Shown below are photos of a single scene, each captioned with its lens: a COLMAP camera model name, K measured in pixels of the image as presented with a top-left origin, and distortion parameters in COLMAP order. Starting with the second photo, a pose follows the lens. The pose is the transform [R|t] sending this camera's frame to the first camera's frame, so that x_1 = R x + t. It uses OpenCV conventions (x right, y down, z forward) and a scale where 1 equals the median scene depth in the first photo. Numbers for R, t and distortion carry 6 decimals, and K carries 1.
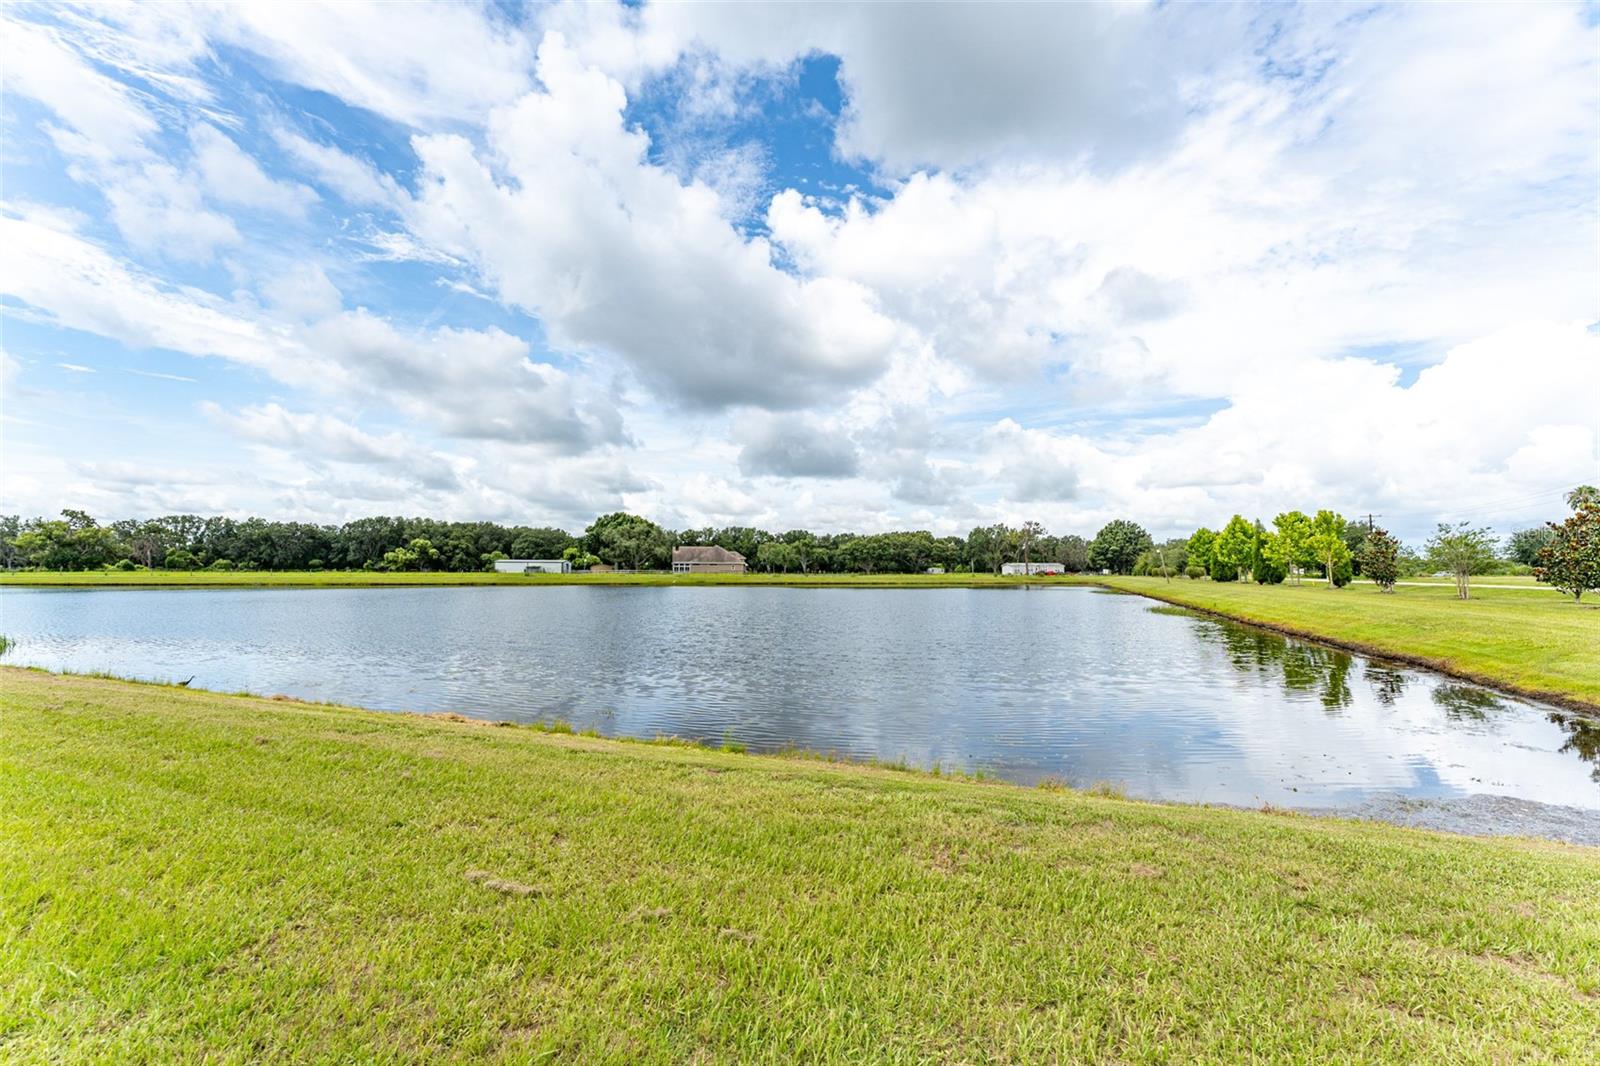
lens RADIAL K [[648.9, 0, 795.8], [0, 648.9, 527.1], [0, 0, 1]] dist [0.004775, 0.000382]
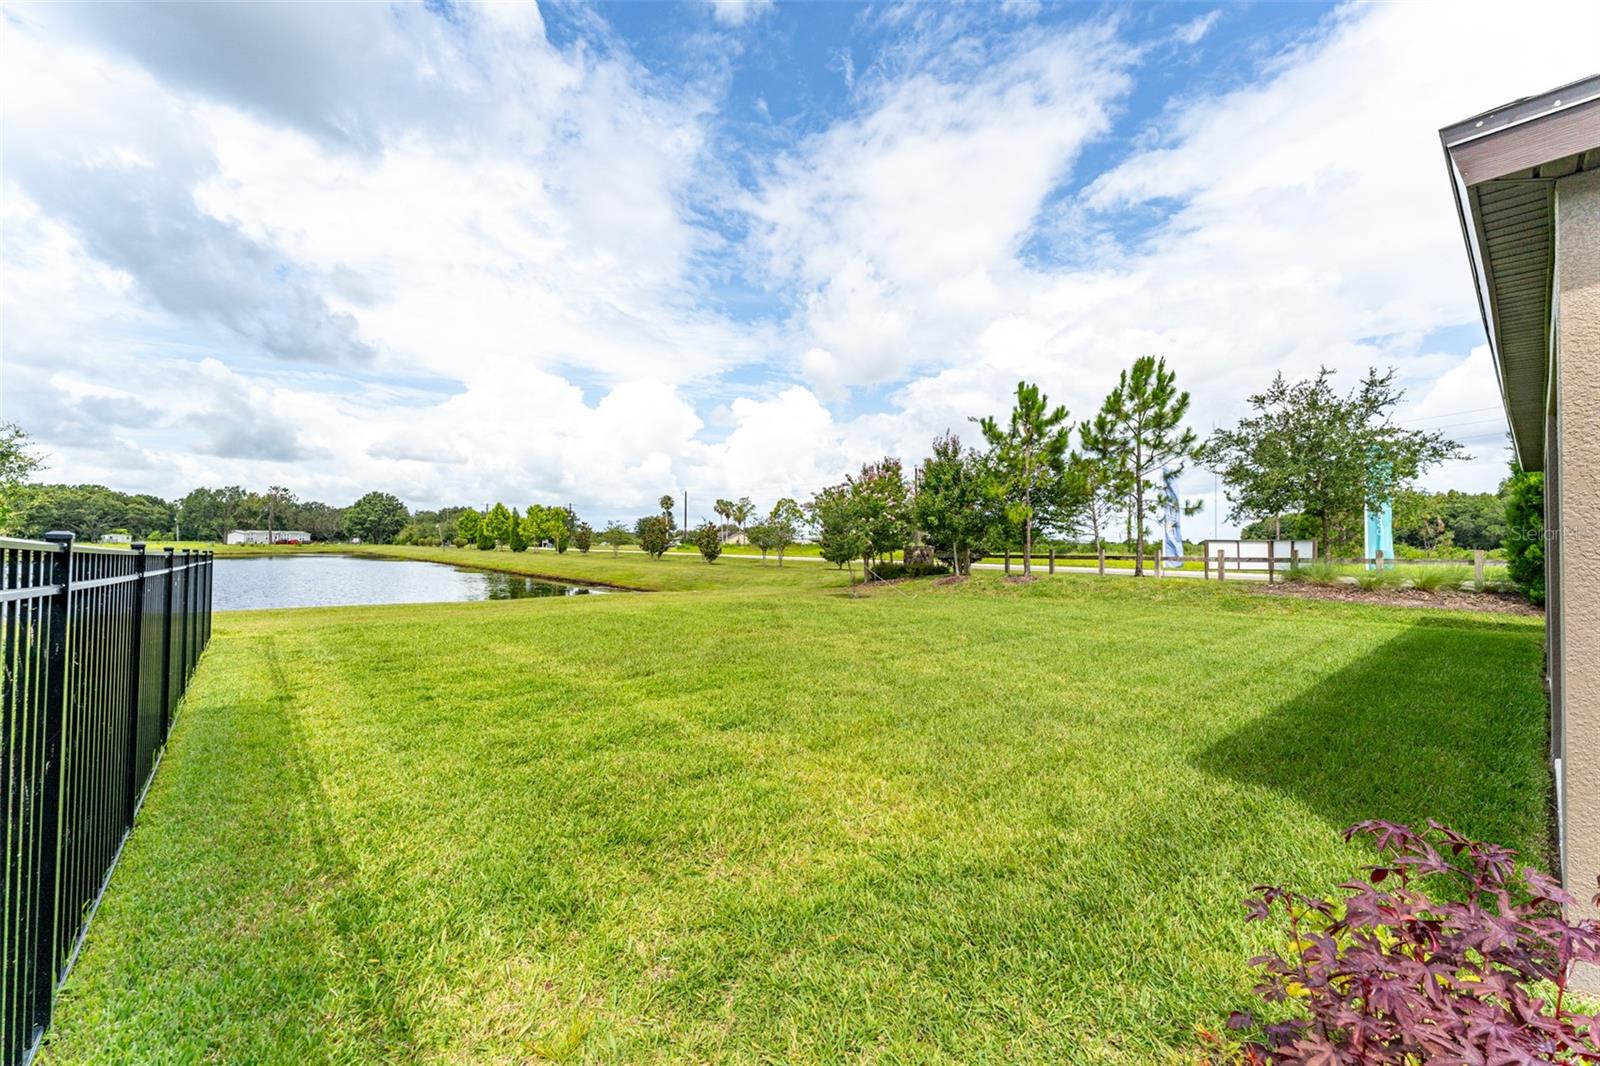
lens RADIAL K [[648.9, 0, 790.0], [0, 648.9, 529.6], [0, 0, 1]] dist [0.004775, 0.000382]
pose [[0.494232, 0.020820, 0.869081, -0.080536], [-0.065535, 0.997761, 0.013365, -0.007185], [-0.866856, -0.063561, 0.494490, -0.083228]]
